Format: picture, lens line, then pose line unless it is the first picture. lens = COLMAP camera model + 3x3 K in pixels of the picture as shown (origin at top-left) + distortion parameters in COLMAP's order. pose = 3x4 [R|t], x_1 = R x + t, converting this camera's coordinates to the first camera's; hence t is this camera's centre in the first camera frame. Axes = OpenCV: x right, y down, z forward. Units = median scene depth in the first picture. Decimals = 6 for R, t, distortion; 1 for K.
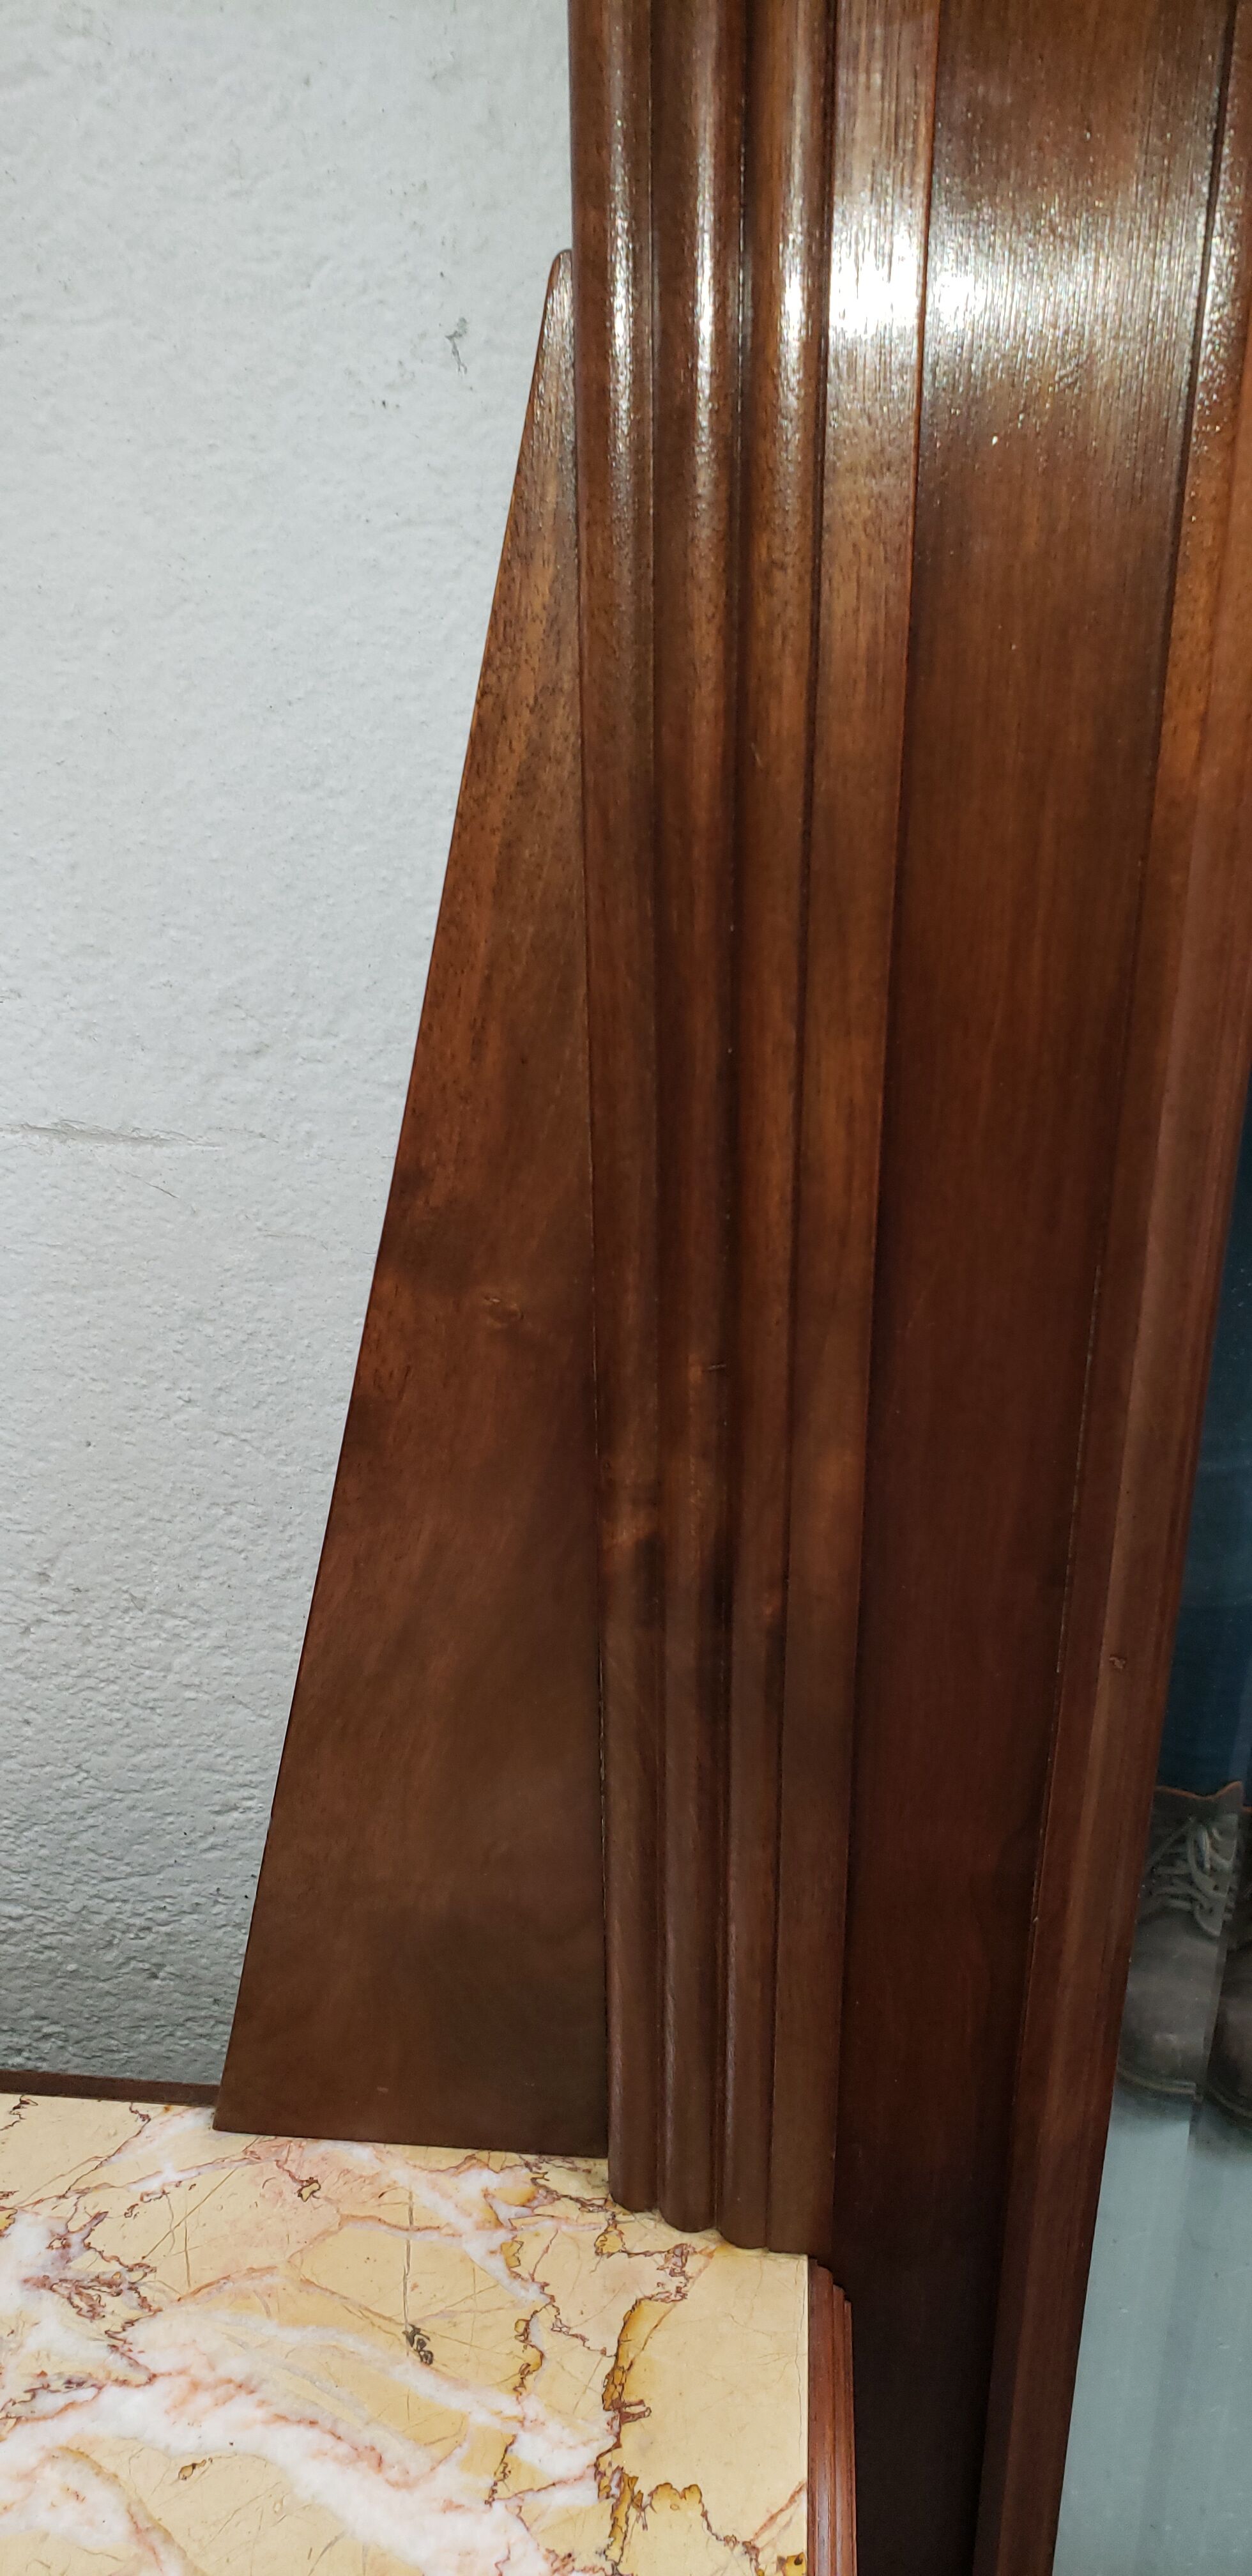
lens RADIAL K [[1965.2, 0, 626.0], [0, 1965.2, 1288.0], [0, 0, 1]] dist [0.023775, -0.000222]
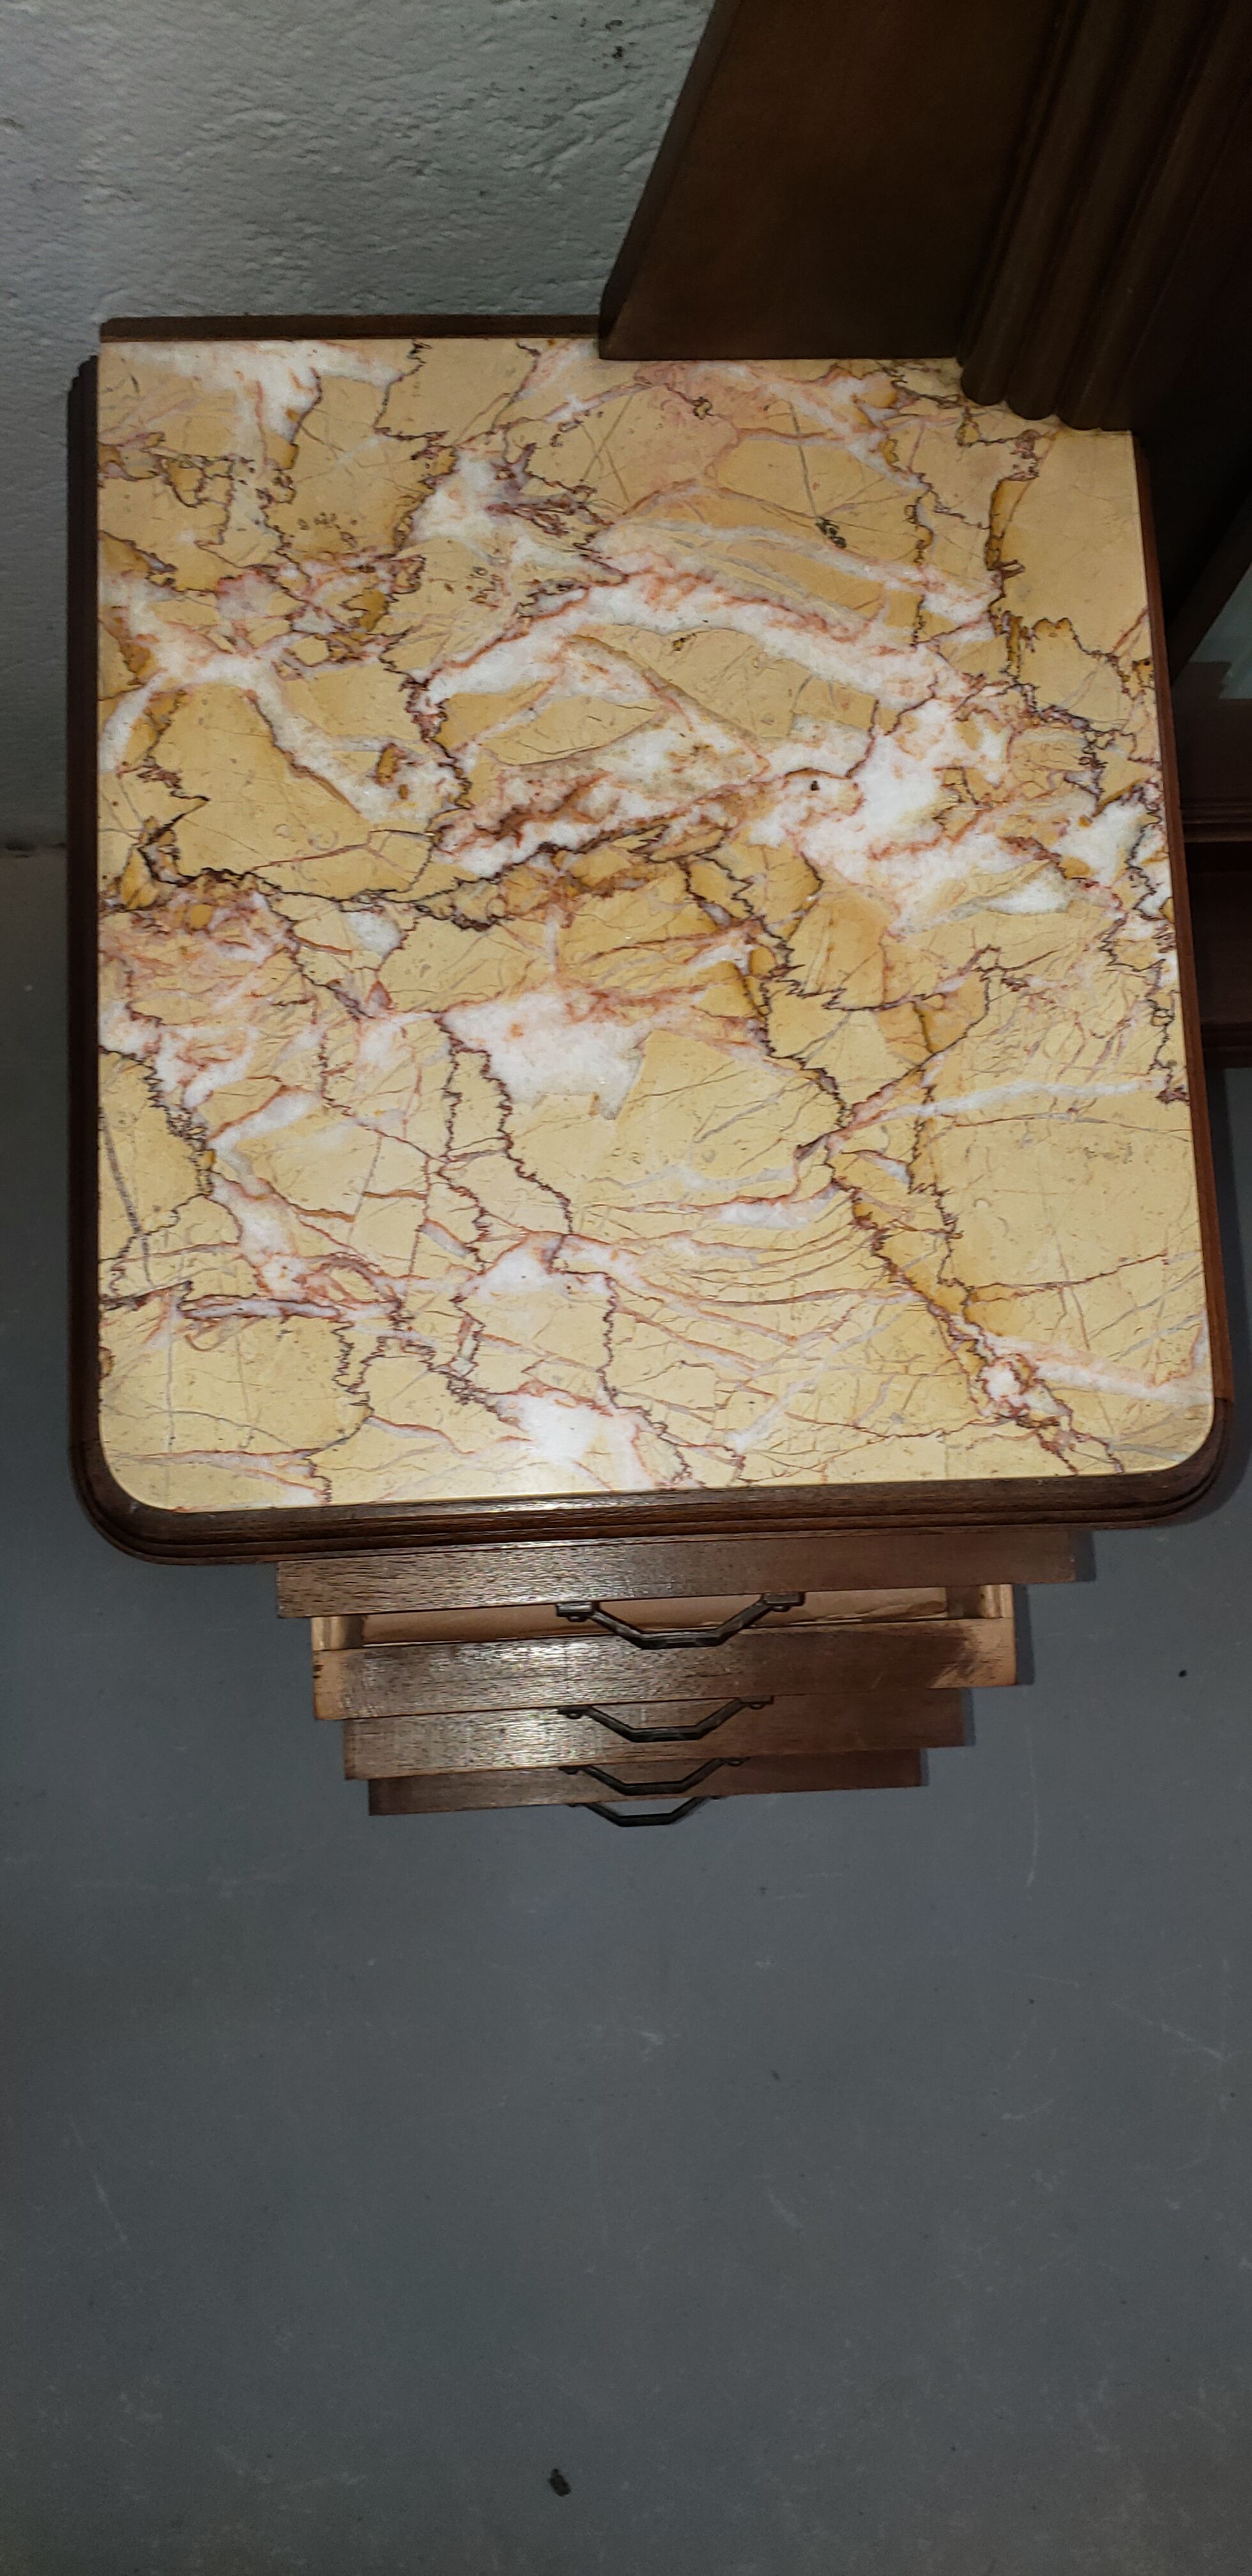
lens RADIAL K [[1965.2, 0, 626.0], [0, 1965.2, 1288.0], [0, 0, 1]] dist [0.023775, -0.000222]
pose [[0.990078, -0.121463, 0.070662, -0.367994], [0.010937, 0.567935, 0.823000, -0.214401], [-0.140096, -0.814061, 0.563629, -0.067823]]
